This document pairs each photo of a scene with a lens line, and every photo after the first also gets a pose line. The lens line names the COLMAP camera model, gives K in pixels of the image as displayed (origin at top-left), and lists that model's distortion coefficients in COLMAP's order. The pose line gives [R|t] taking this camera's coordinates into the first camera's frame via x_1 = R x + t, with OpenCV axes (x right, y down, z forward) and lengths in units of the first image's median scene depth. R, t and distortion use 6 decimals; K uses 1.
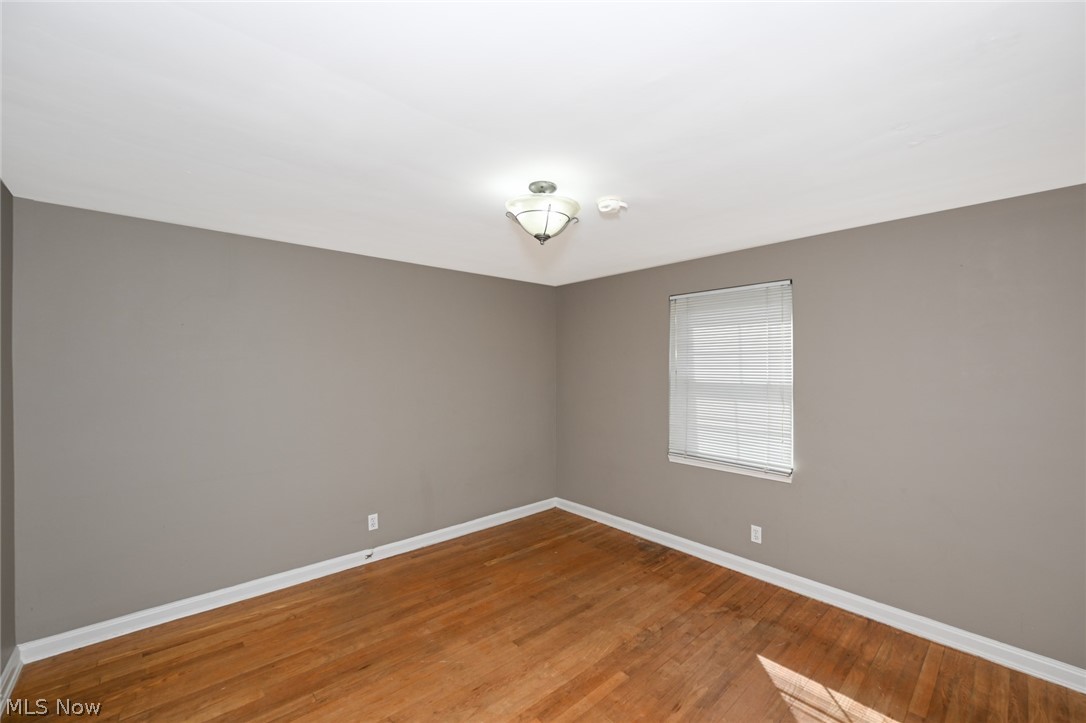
lens RADIAL K [[433.5, 0, 541.4], [0, 433.5, 364.6], [0, 0, 1]] dist [-0.000763, 0.000047]
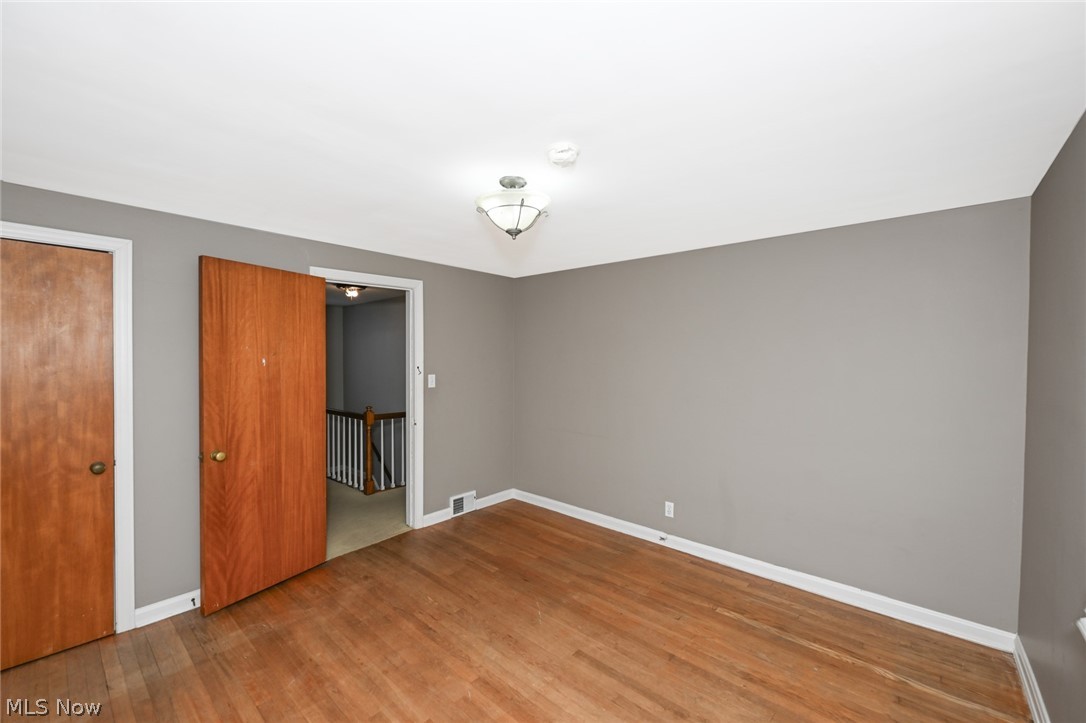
lens RADIAL K [[438.8, 0, 545.2], [0, 438.8, 364.5], [0, 0, 1]] dist [-0.001195, -0.000128]
pose [[0.123851, 0.019179, -0.992116, 0.714807], [-0.006081, 0.999809, 0.018569, -0.004416], [0.992282, 0.003733, 0.123944, 0.661890]]
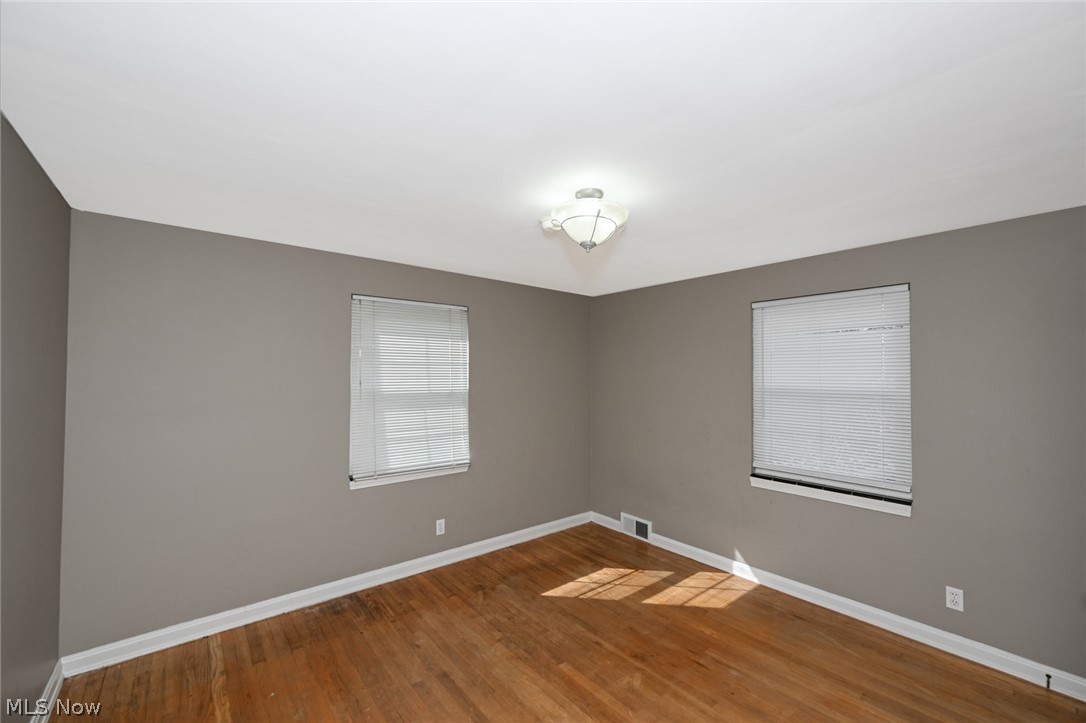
lens RADIAL K [[433.5, 0, 541.4], [0, 433.5, 364.6], [0, 0, 1]] dist [-0.000763, 0.000047]
pose [[0.043871, 0.026746, 0.998679, -0.664423], [-0.004216, 0.999638, -0.026587, 0.001704], [-0.999028, -0.003044, 0.043968, 0.742499]]
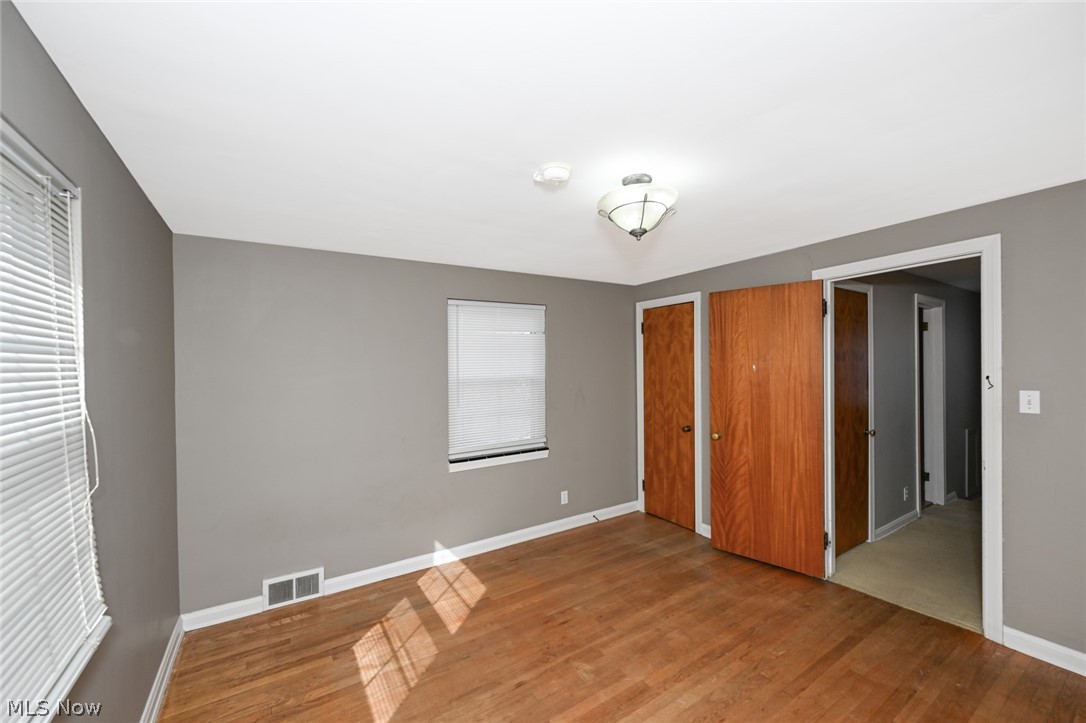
lens RADIAL K [[433.5, 0, 541.4], [0, 433.5, 364.6], [0, 0, 1]] dist [-0.000763, 0.000047]
pose [[-0.986188, 0.018678, 0.164575, 0.041971], [0.019351, 0.999810, 0.002488, -0.009771], [-0.164497, 0.005639, -0.986361, 1.374775]]
